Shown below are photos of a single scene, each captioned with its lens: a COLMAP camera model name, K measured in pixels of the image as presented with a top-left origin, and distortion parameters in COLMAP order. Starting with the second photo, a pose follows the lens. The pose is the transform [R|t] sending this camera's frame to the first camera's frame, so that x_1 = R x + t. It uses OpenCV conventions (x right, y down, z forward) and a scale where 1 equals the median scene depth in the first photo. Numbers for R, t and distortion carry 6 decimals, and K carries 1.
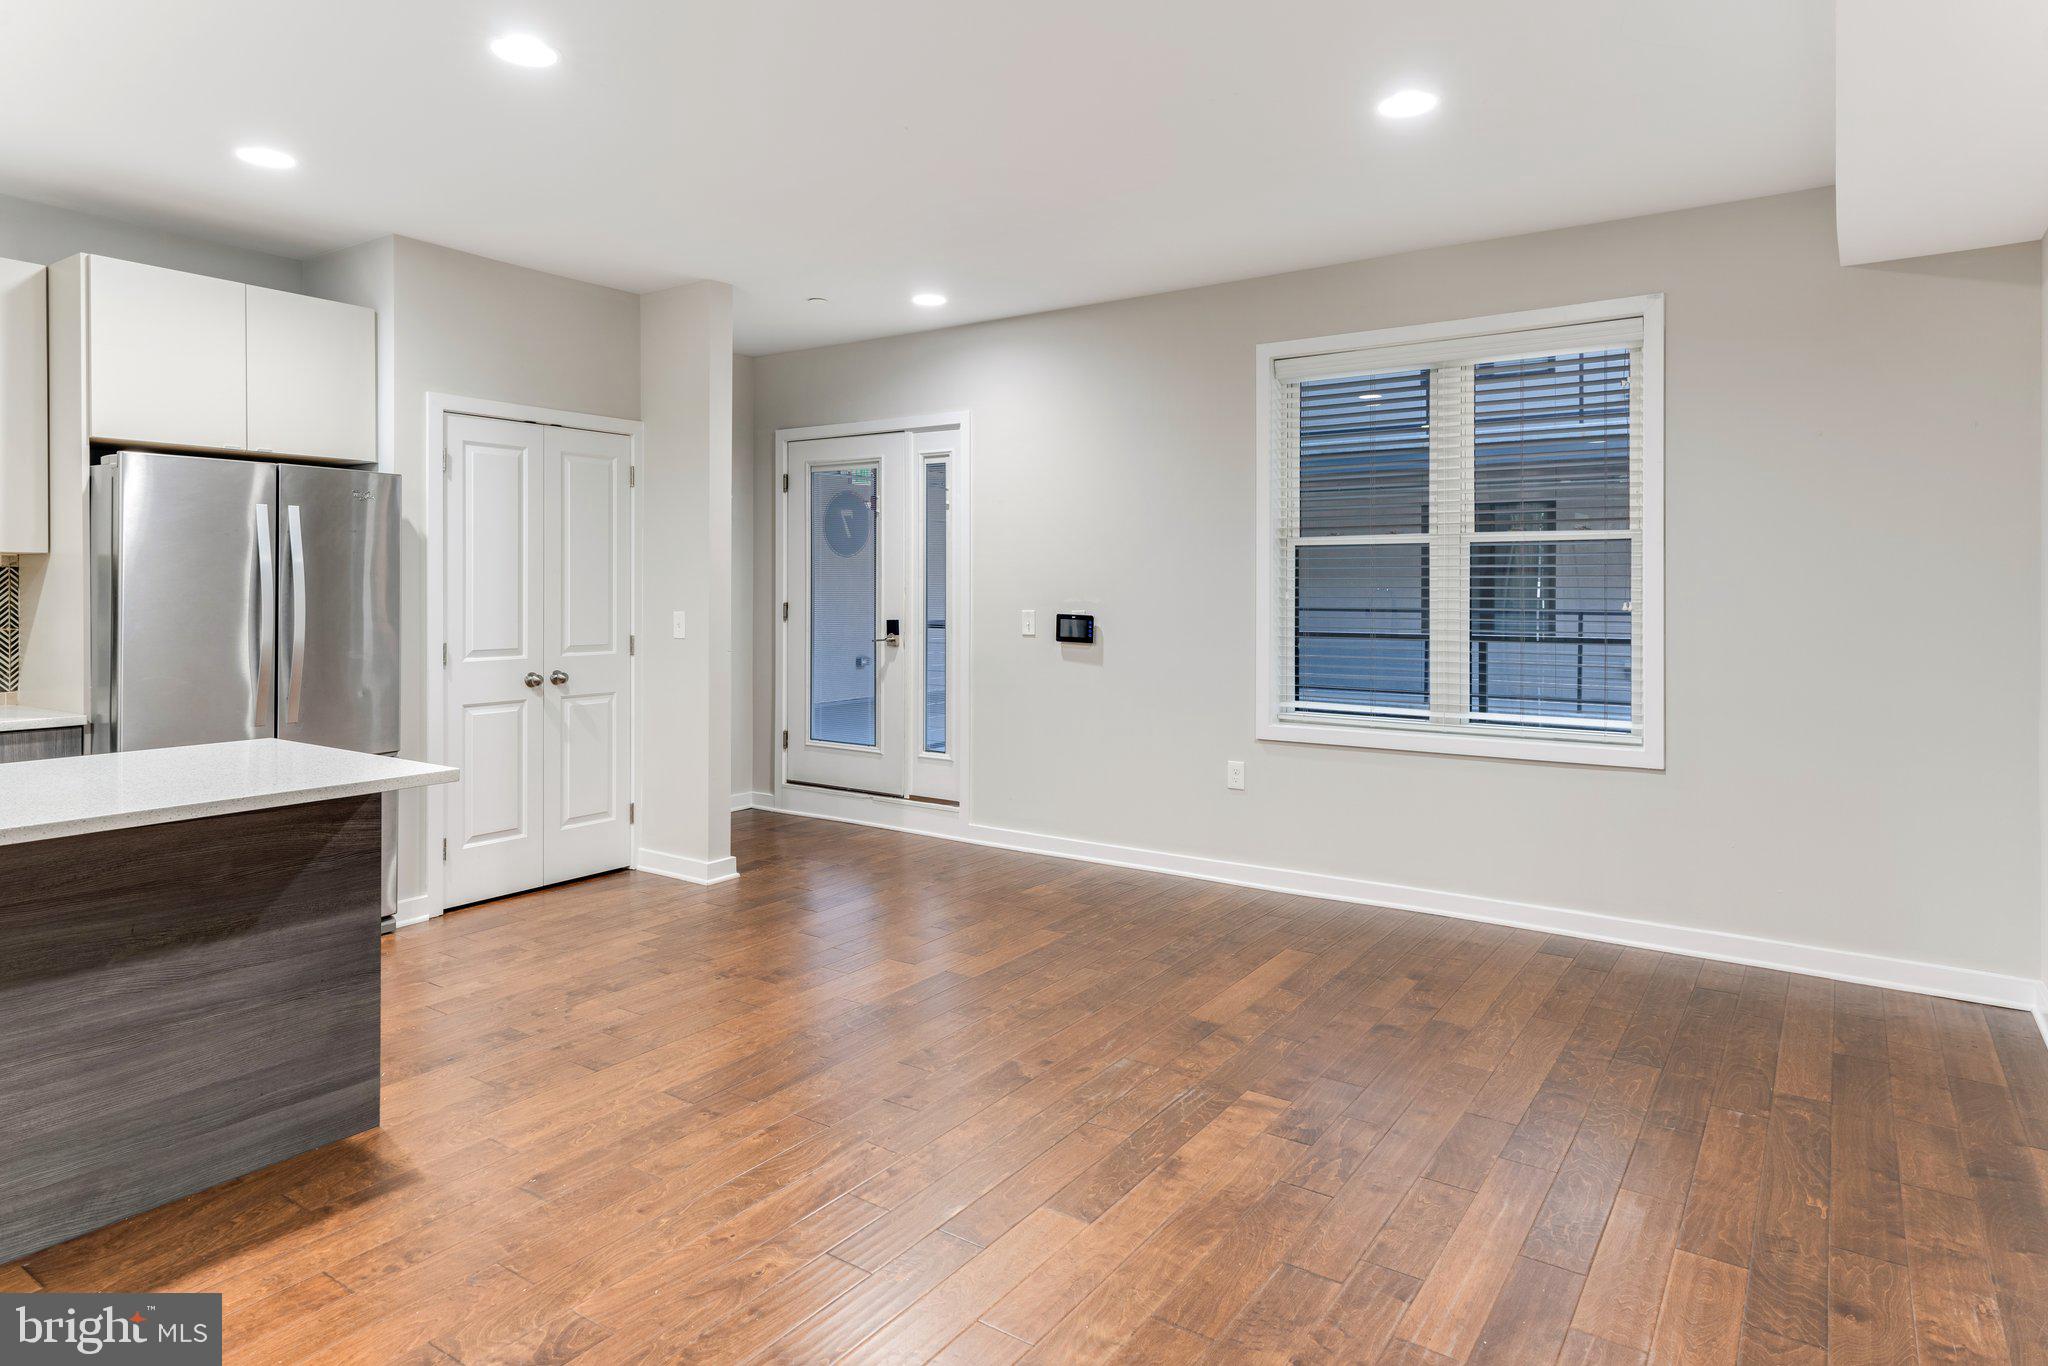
lens RADIAL K [[1172.5, 0, 1016.5], [0, 1172.5, 588.6], [0, 0, 1]] dist [0.002208, 0.002557]
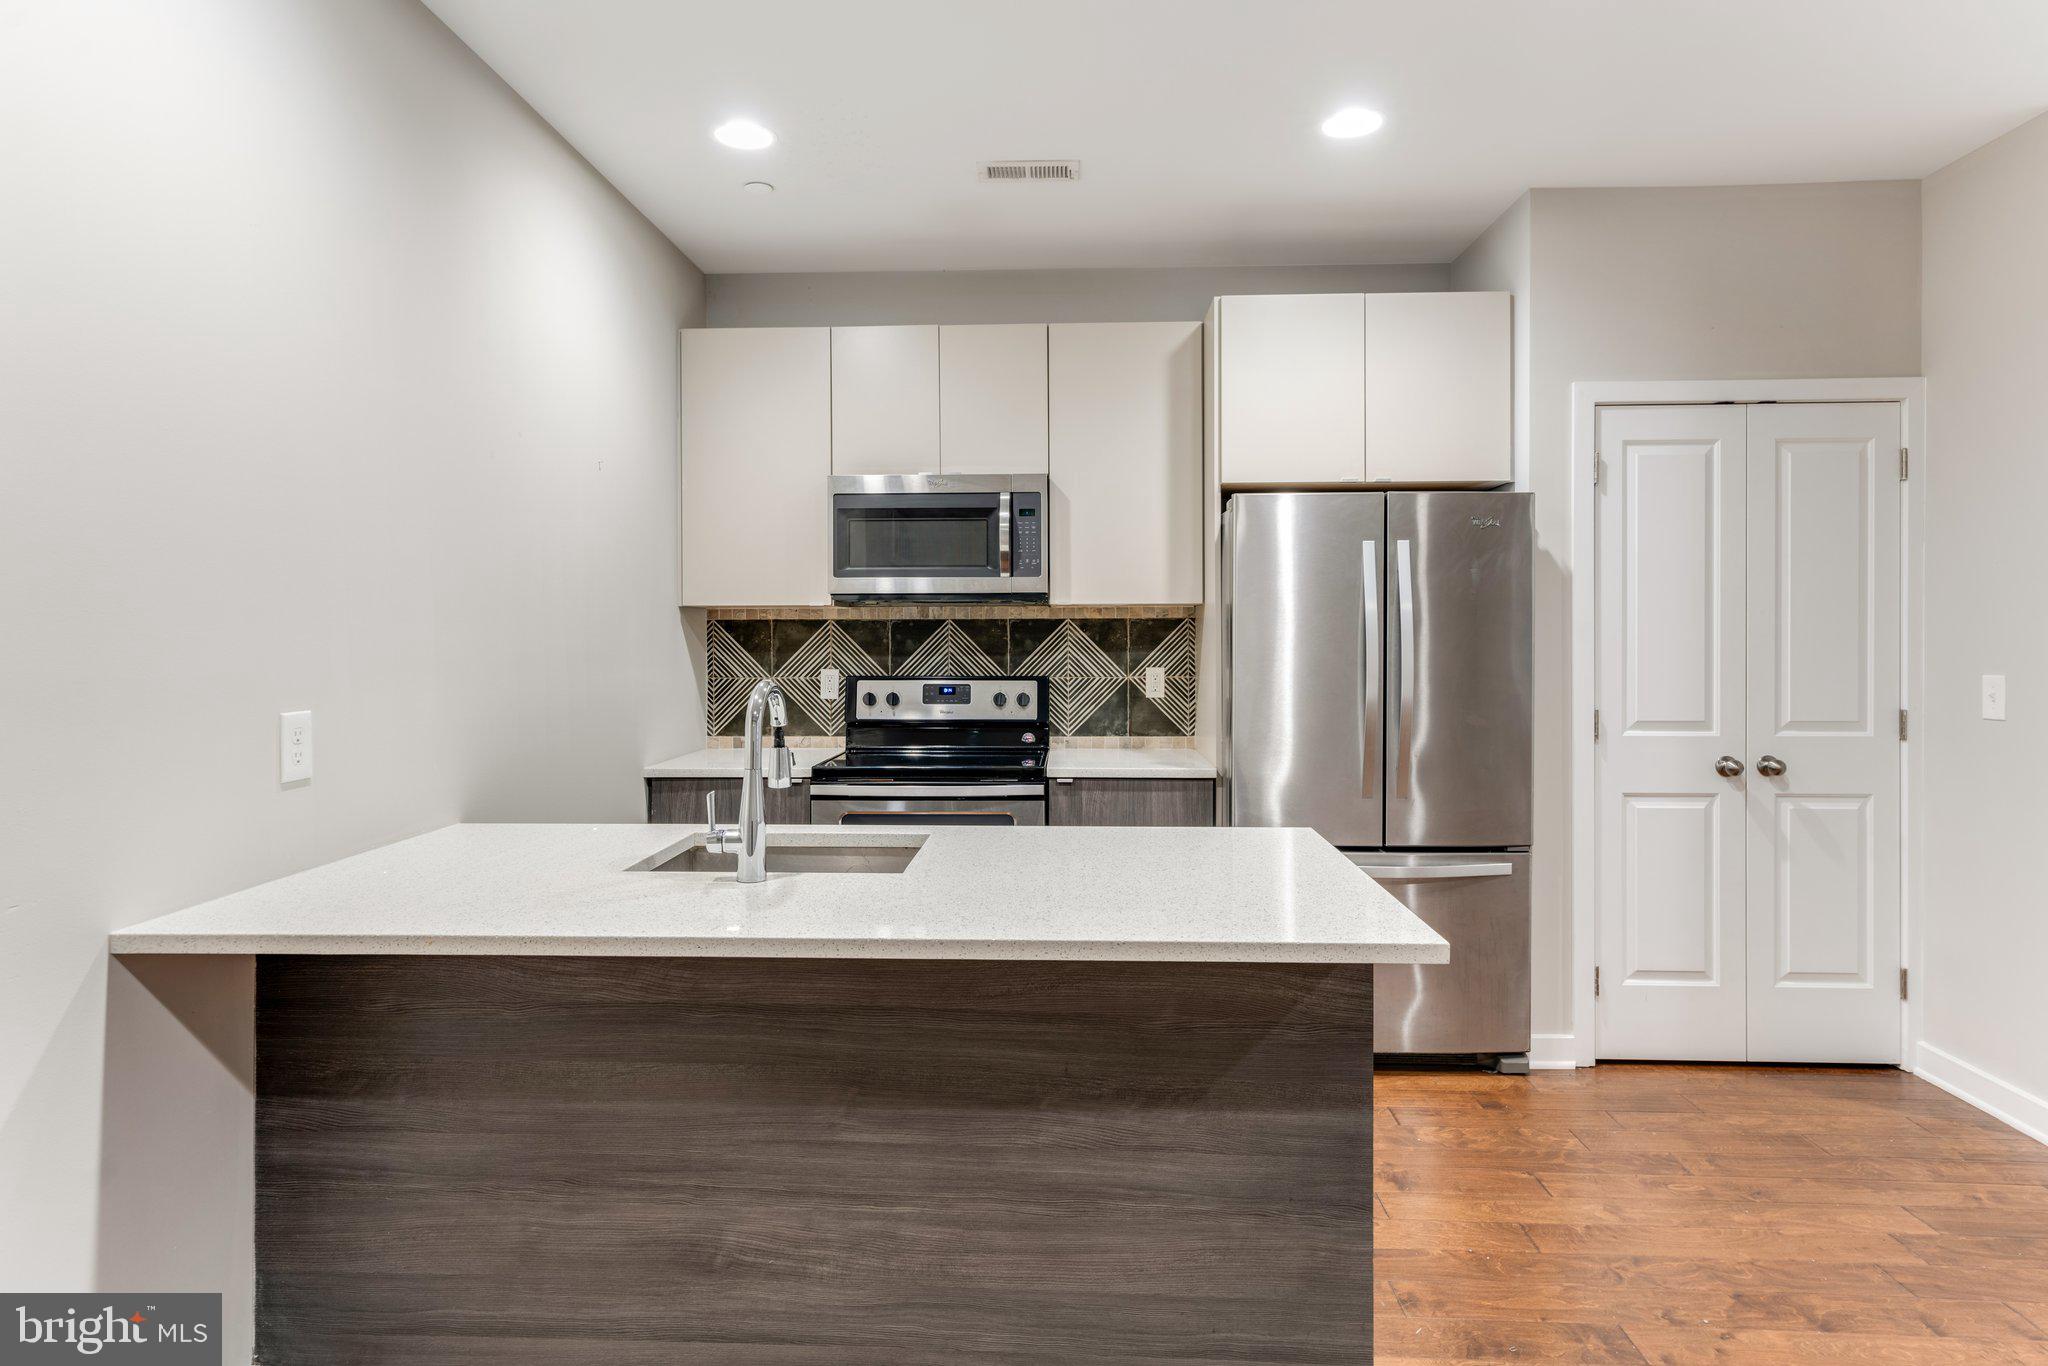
lens RADIAL K [[1149.0, 0, 1037.2], [0, 1149.0, 642.5], [0, 0, 1]] dist [0.018038, 0.002548]
pose [[0.539110, 0.004369, -0.842224, -0.056295], [0.002773, 0.999972, 0.006963, -0.003636], [0.842231, -0.006089, 0.539082, 0.310974]]
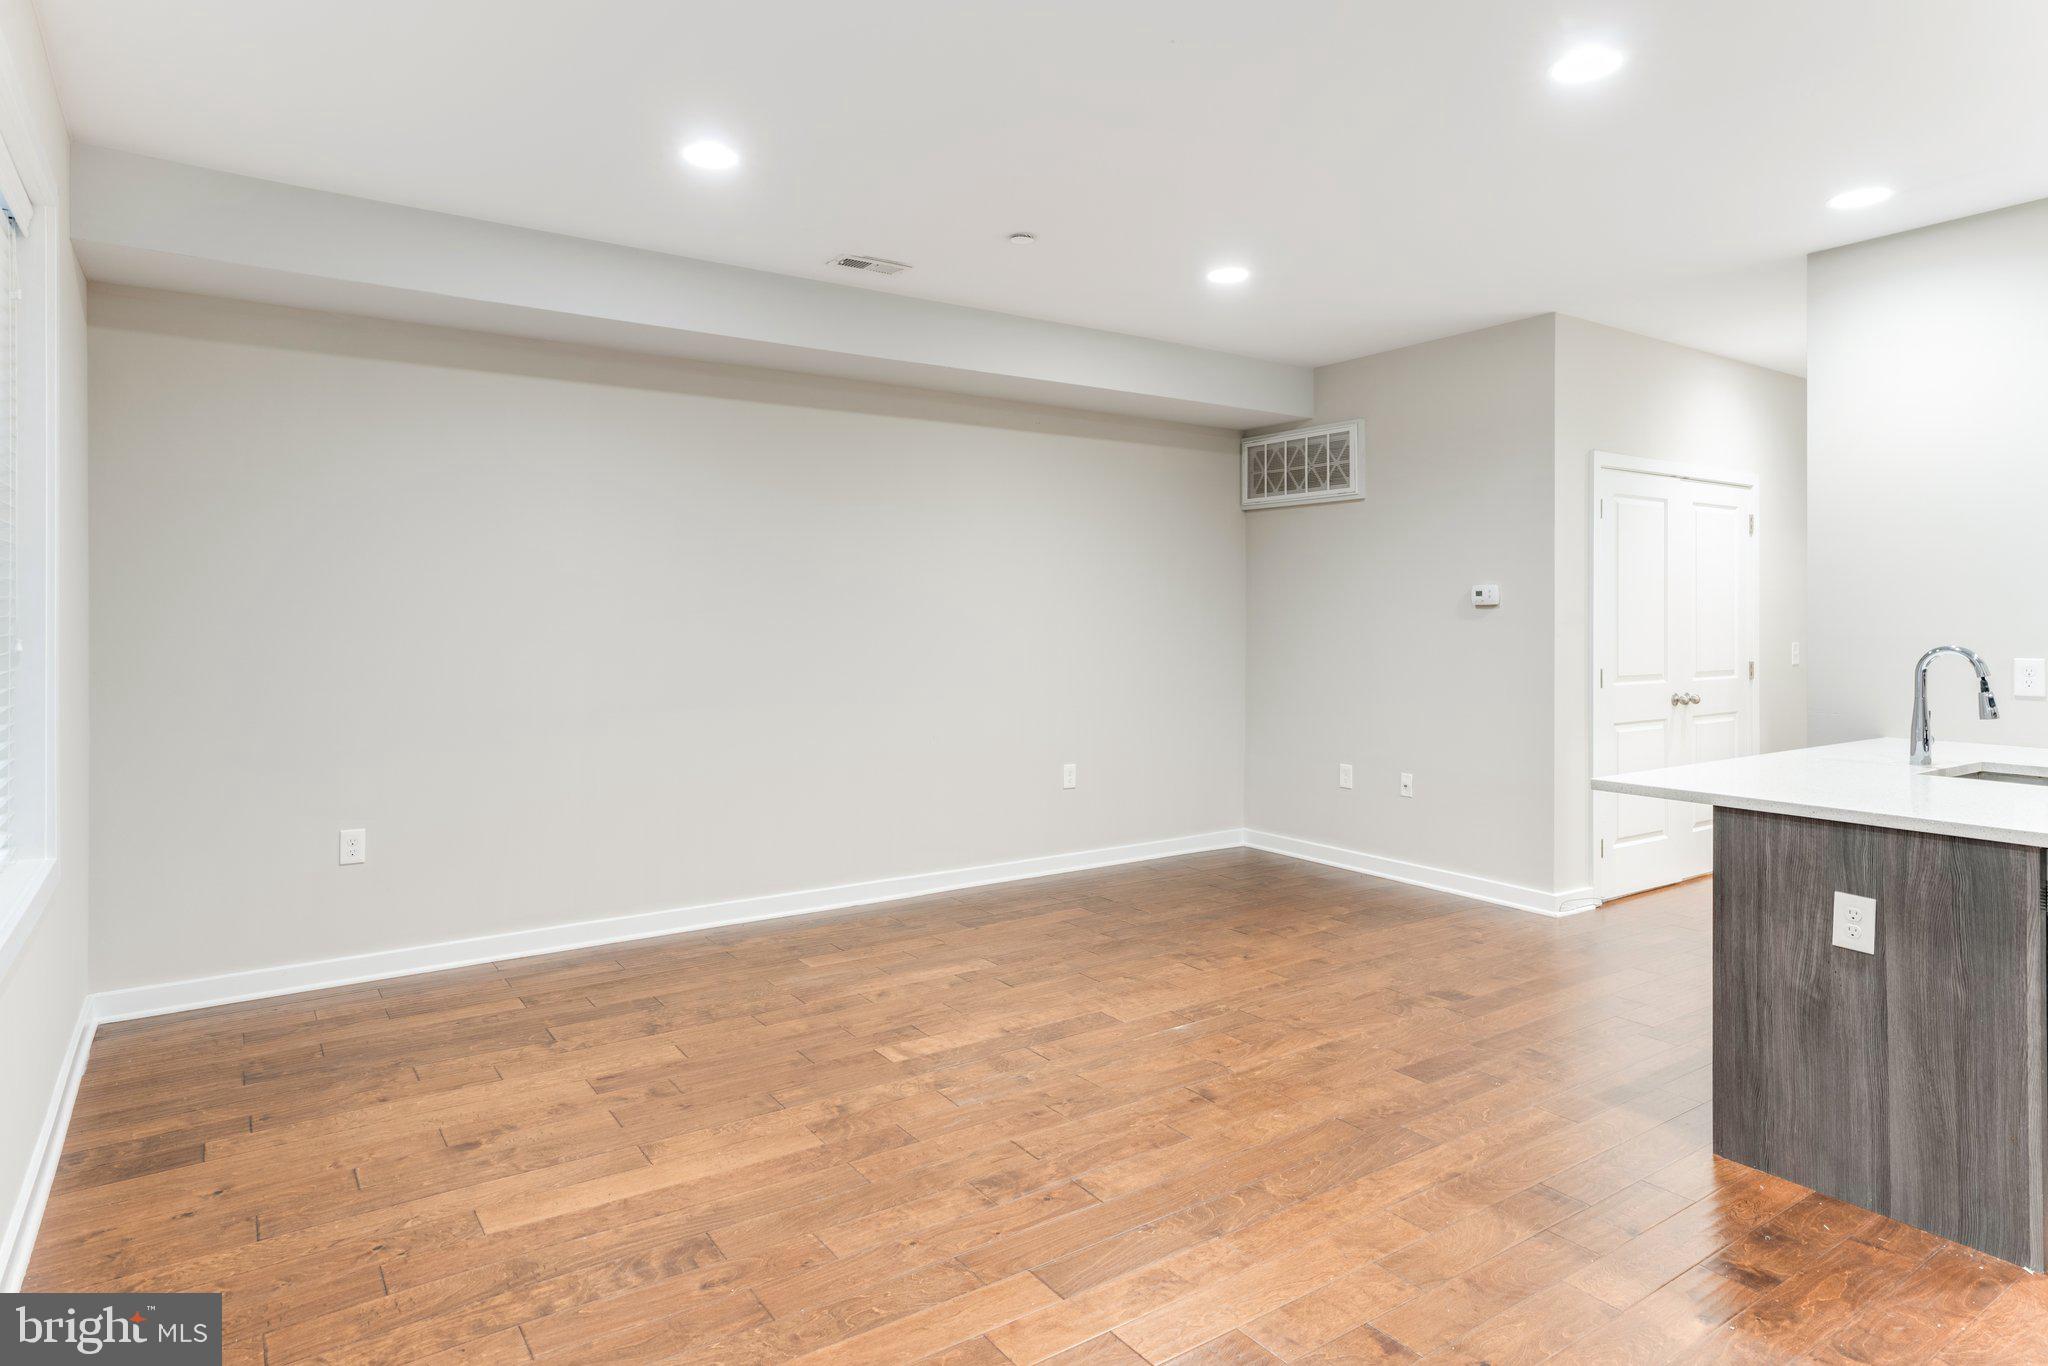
lens RADIAL K [[1155.6, 0, 1013.9], [0, 1155.6, 645.6], [0, 0, 1]] dist [0.019395, 0.000717]
pose [[-0.936263, -0.010141, 0.351153, -0.209571], [-0.001370, 0.999681, 0.025215, -0.002590], [-0.351297, 0.023126, -0.935979, 1.386192]]
